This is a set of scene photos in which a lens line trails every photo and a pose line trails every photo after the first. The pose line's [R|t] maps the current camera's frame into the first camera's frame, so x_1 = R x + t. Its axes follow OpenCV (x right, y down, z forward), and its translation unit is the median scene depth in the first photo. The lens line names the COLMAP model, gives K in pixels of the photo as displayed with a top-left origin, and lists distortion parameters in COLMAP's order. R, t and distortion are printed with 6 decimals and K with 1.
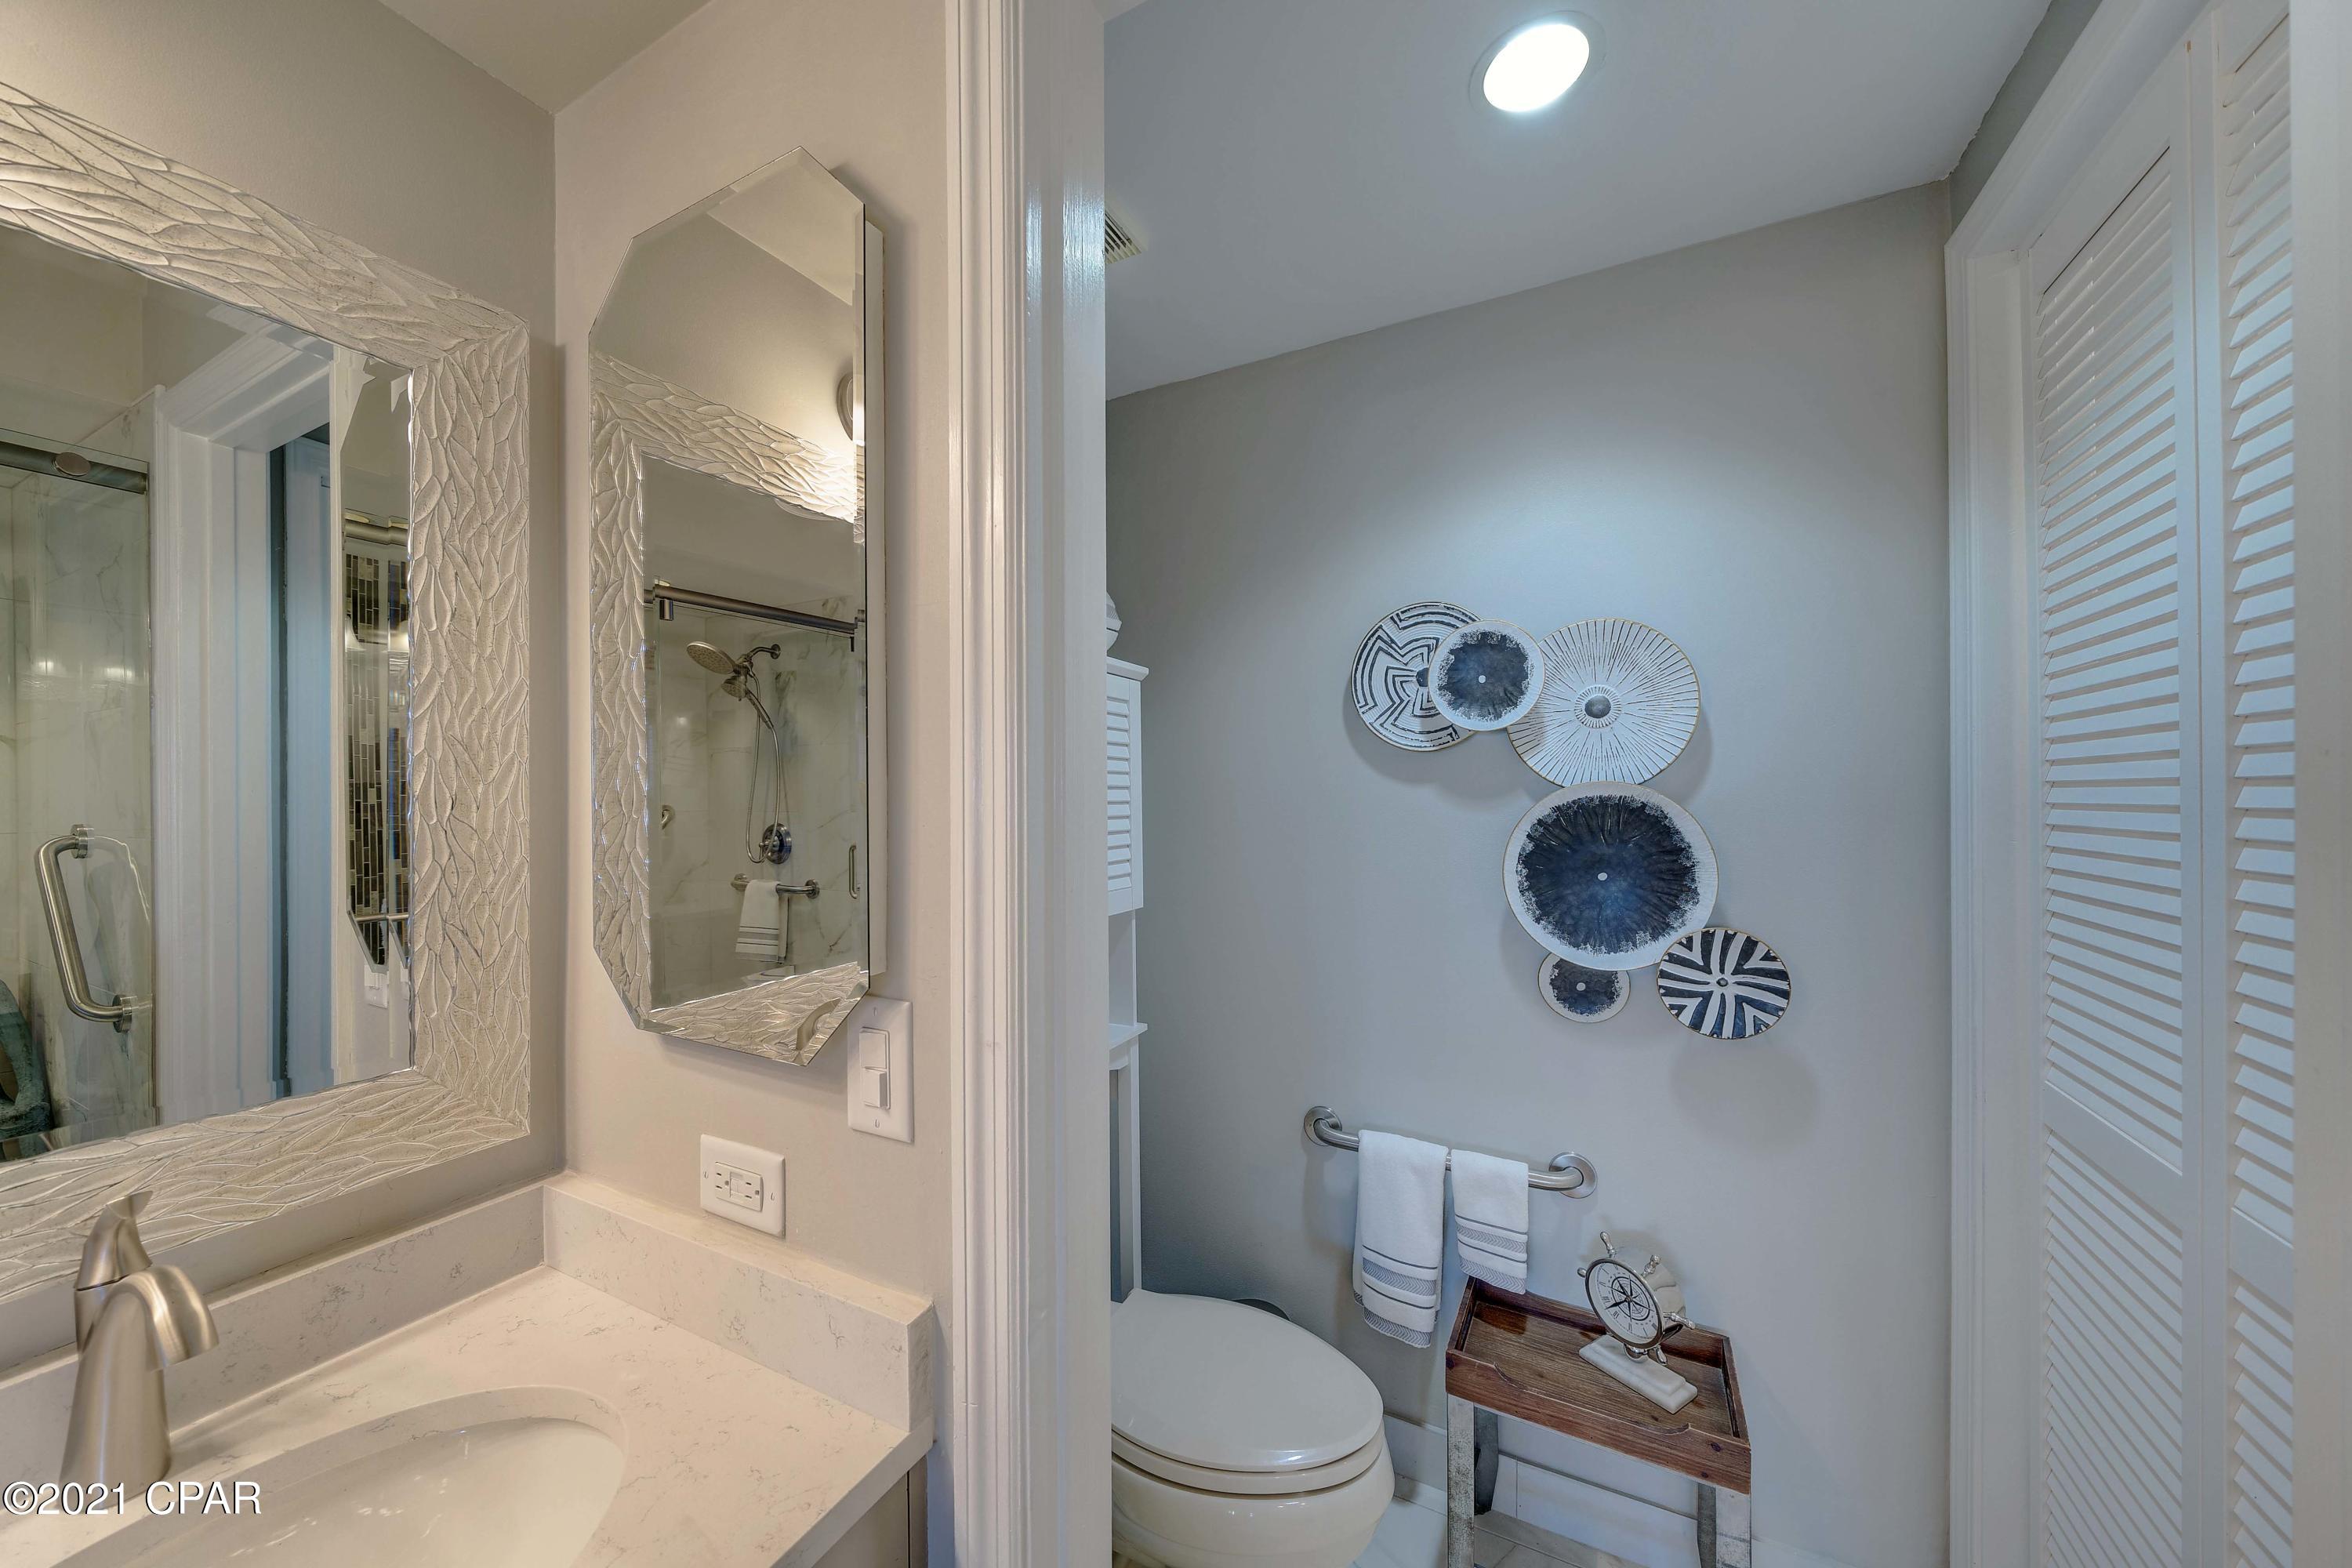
lens RADIAL K [[821.3, 0, 1142.7], [0, 821.3, 794.2], [0, 0, 1]] dist [-0.000883, -0.000121]
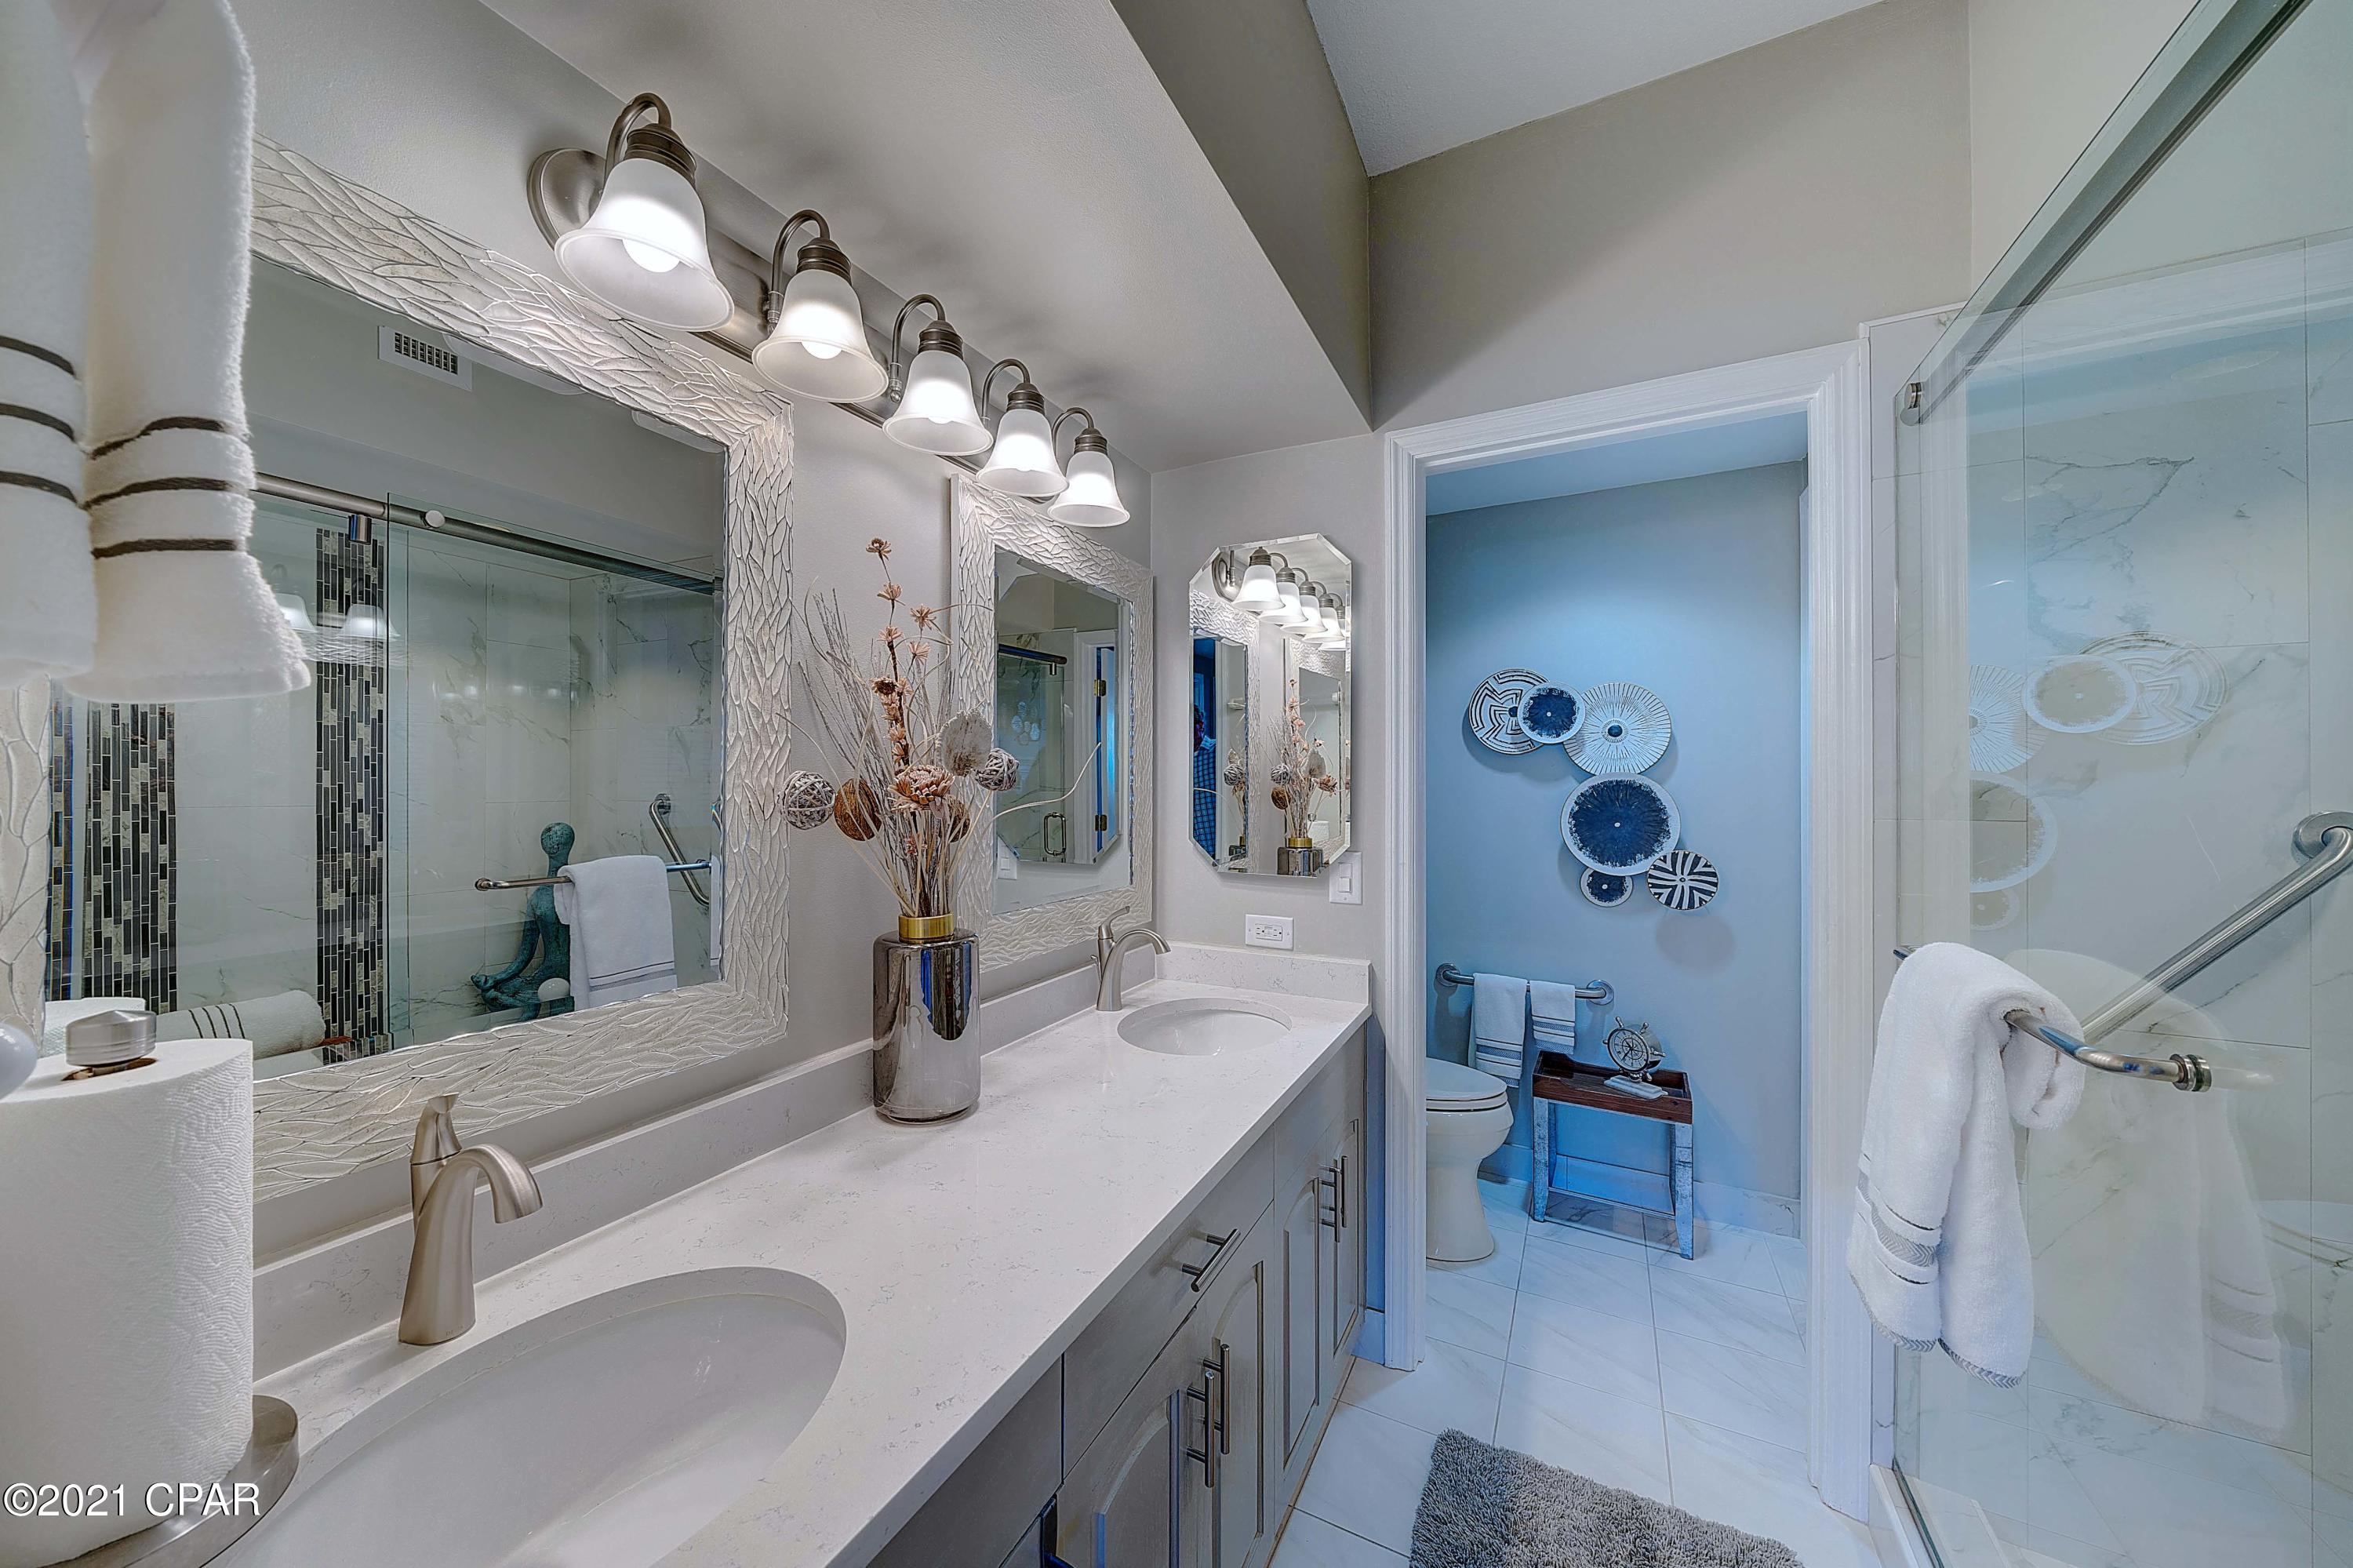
lens RADIAL K [[833.9, 0, 1118.7], [0, 833.9, 782.0], [0, 0, 1]] dist [-0.000573, -0.000048]
pose [[0.999806, 0.005276, -0.018972, -0.503239], [-0.005343, 0.999980, -0.003487, 0.018937], [0.018953, 0.003588, 0.999814, -0.856413]]
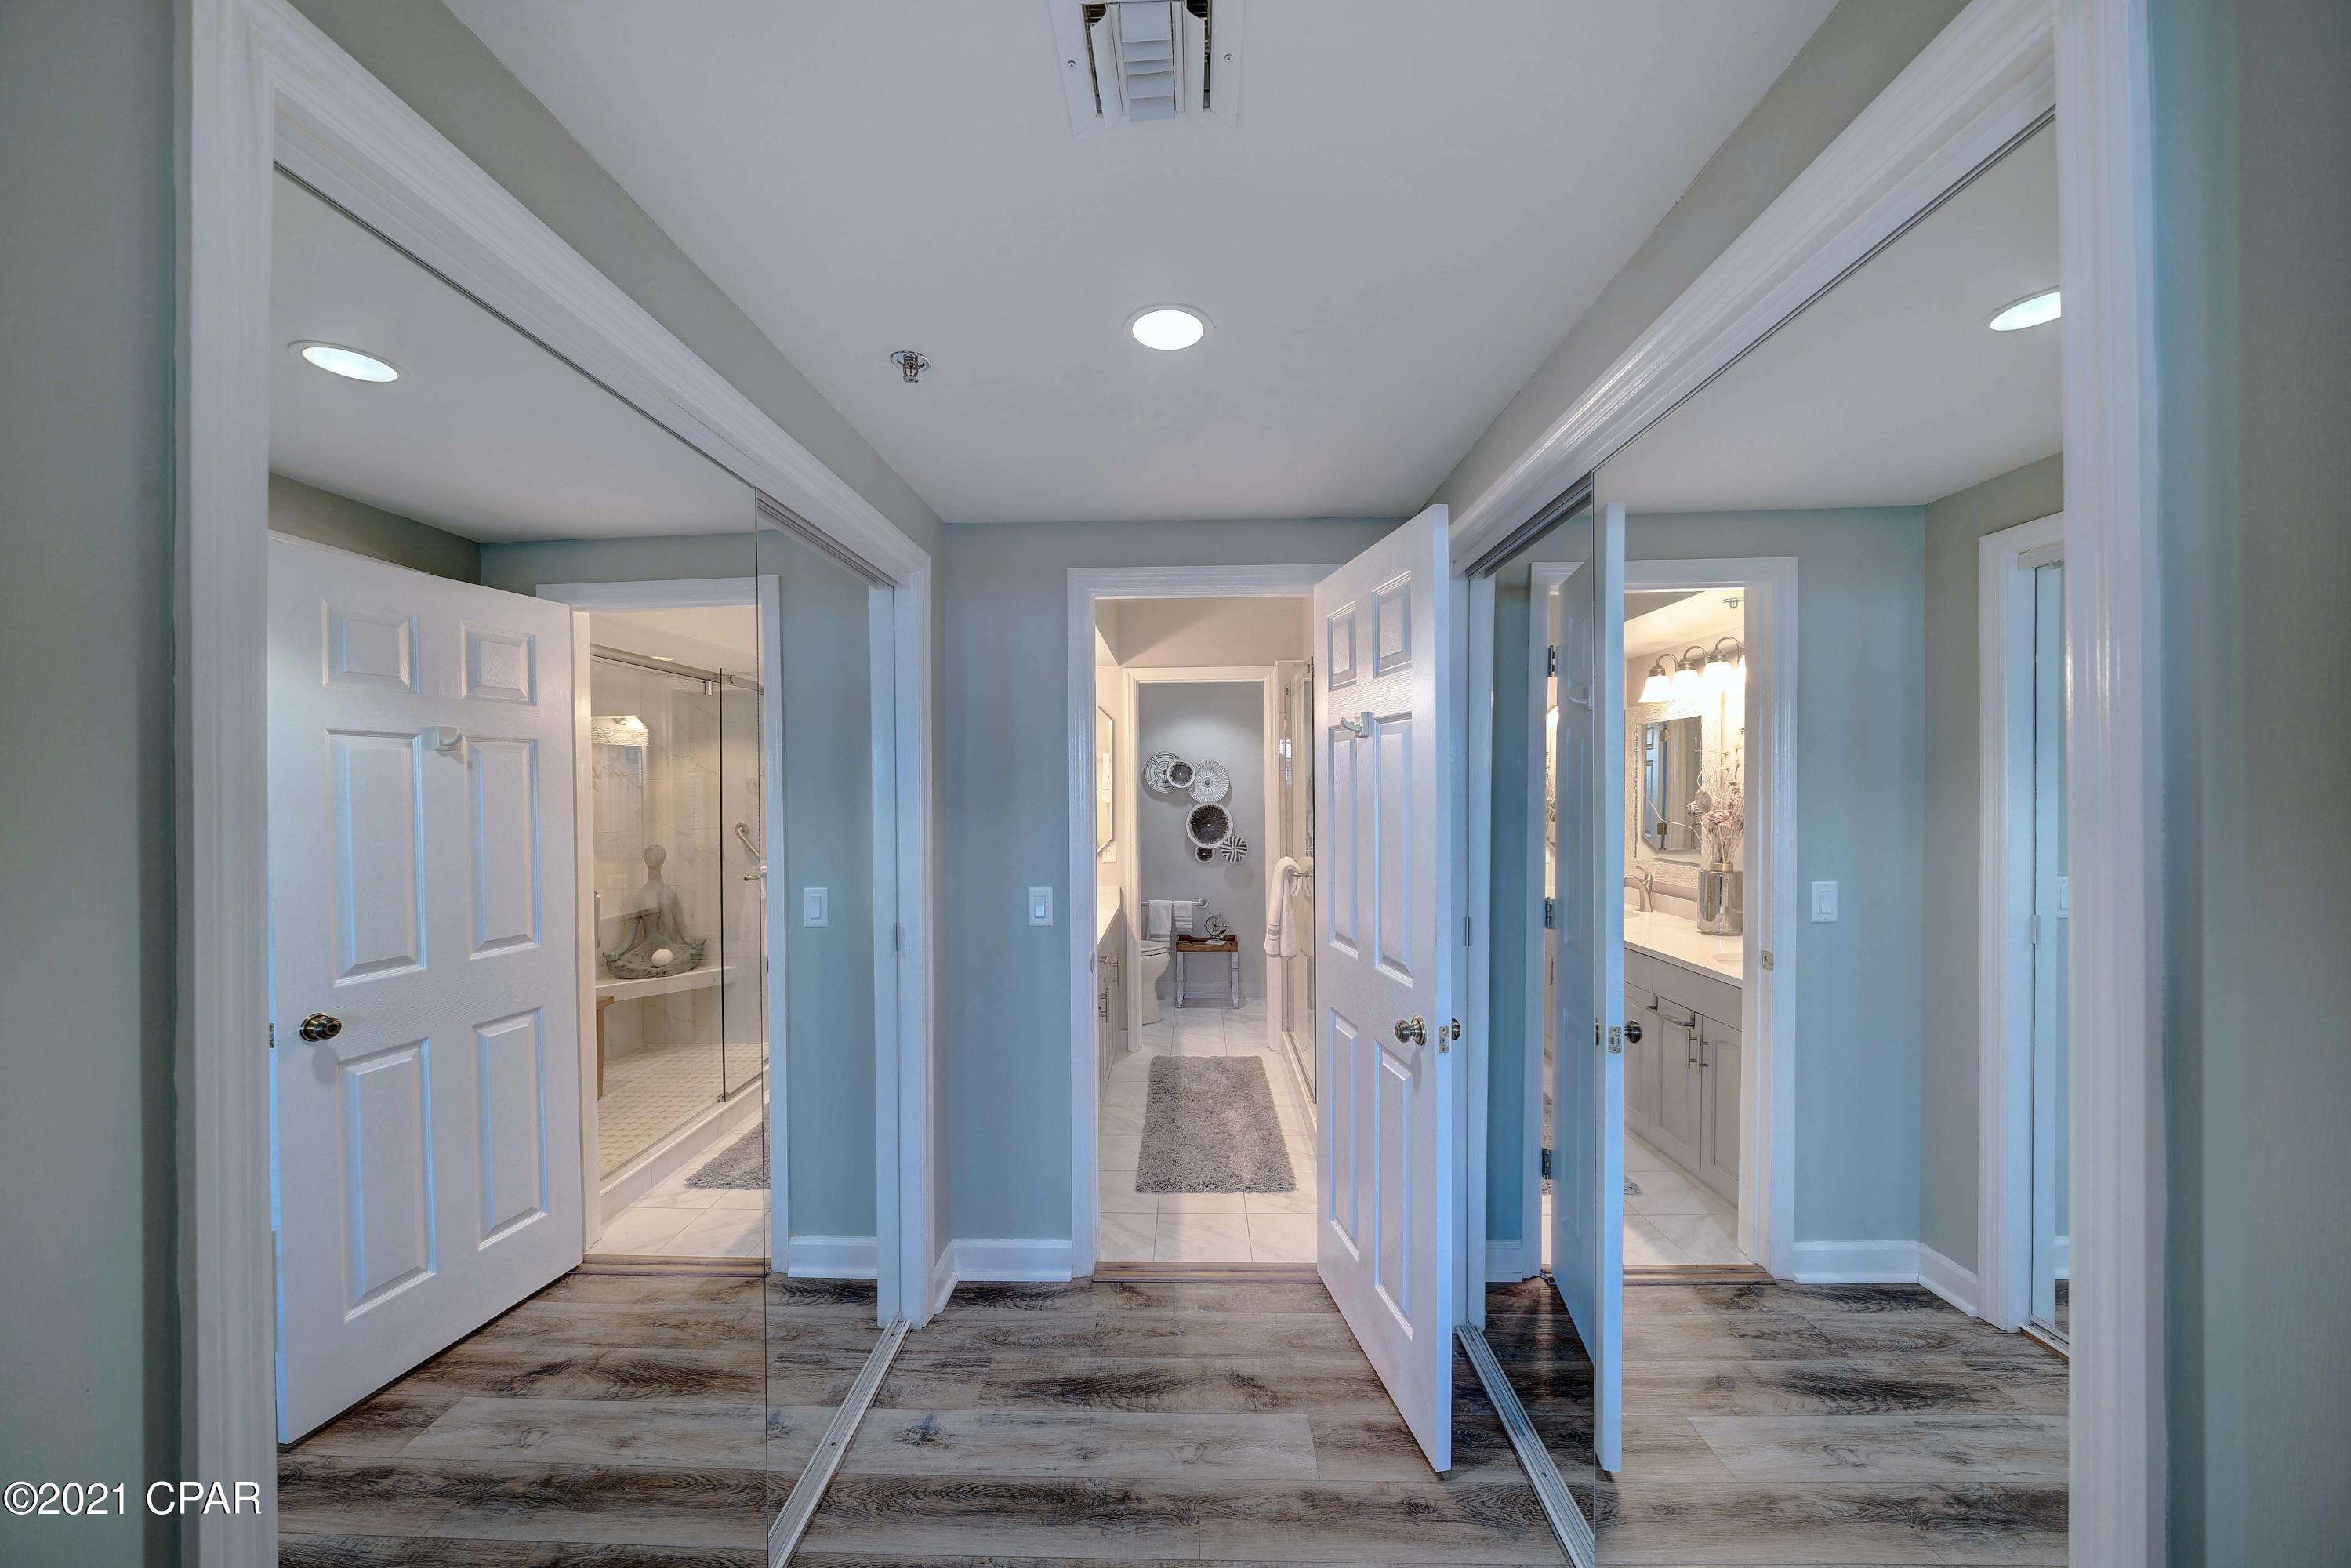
lens RADIAL K [[797.4, 0, 1168.2], [0, 797.4, 793.4], [0, 0, 1]] dist [-0.003849, -0.000118]
pose [[0.892548, -0.010436, 0.450832, -1.330478], [0.009019, 0.999945, 0.005291, -0.072704], [-0.450862, -0.000657, 0.892593, -2.316457]]
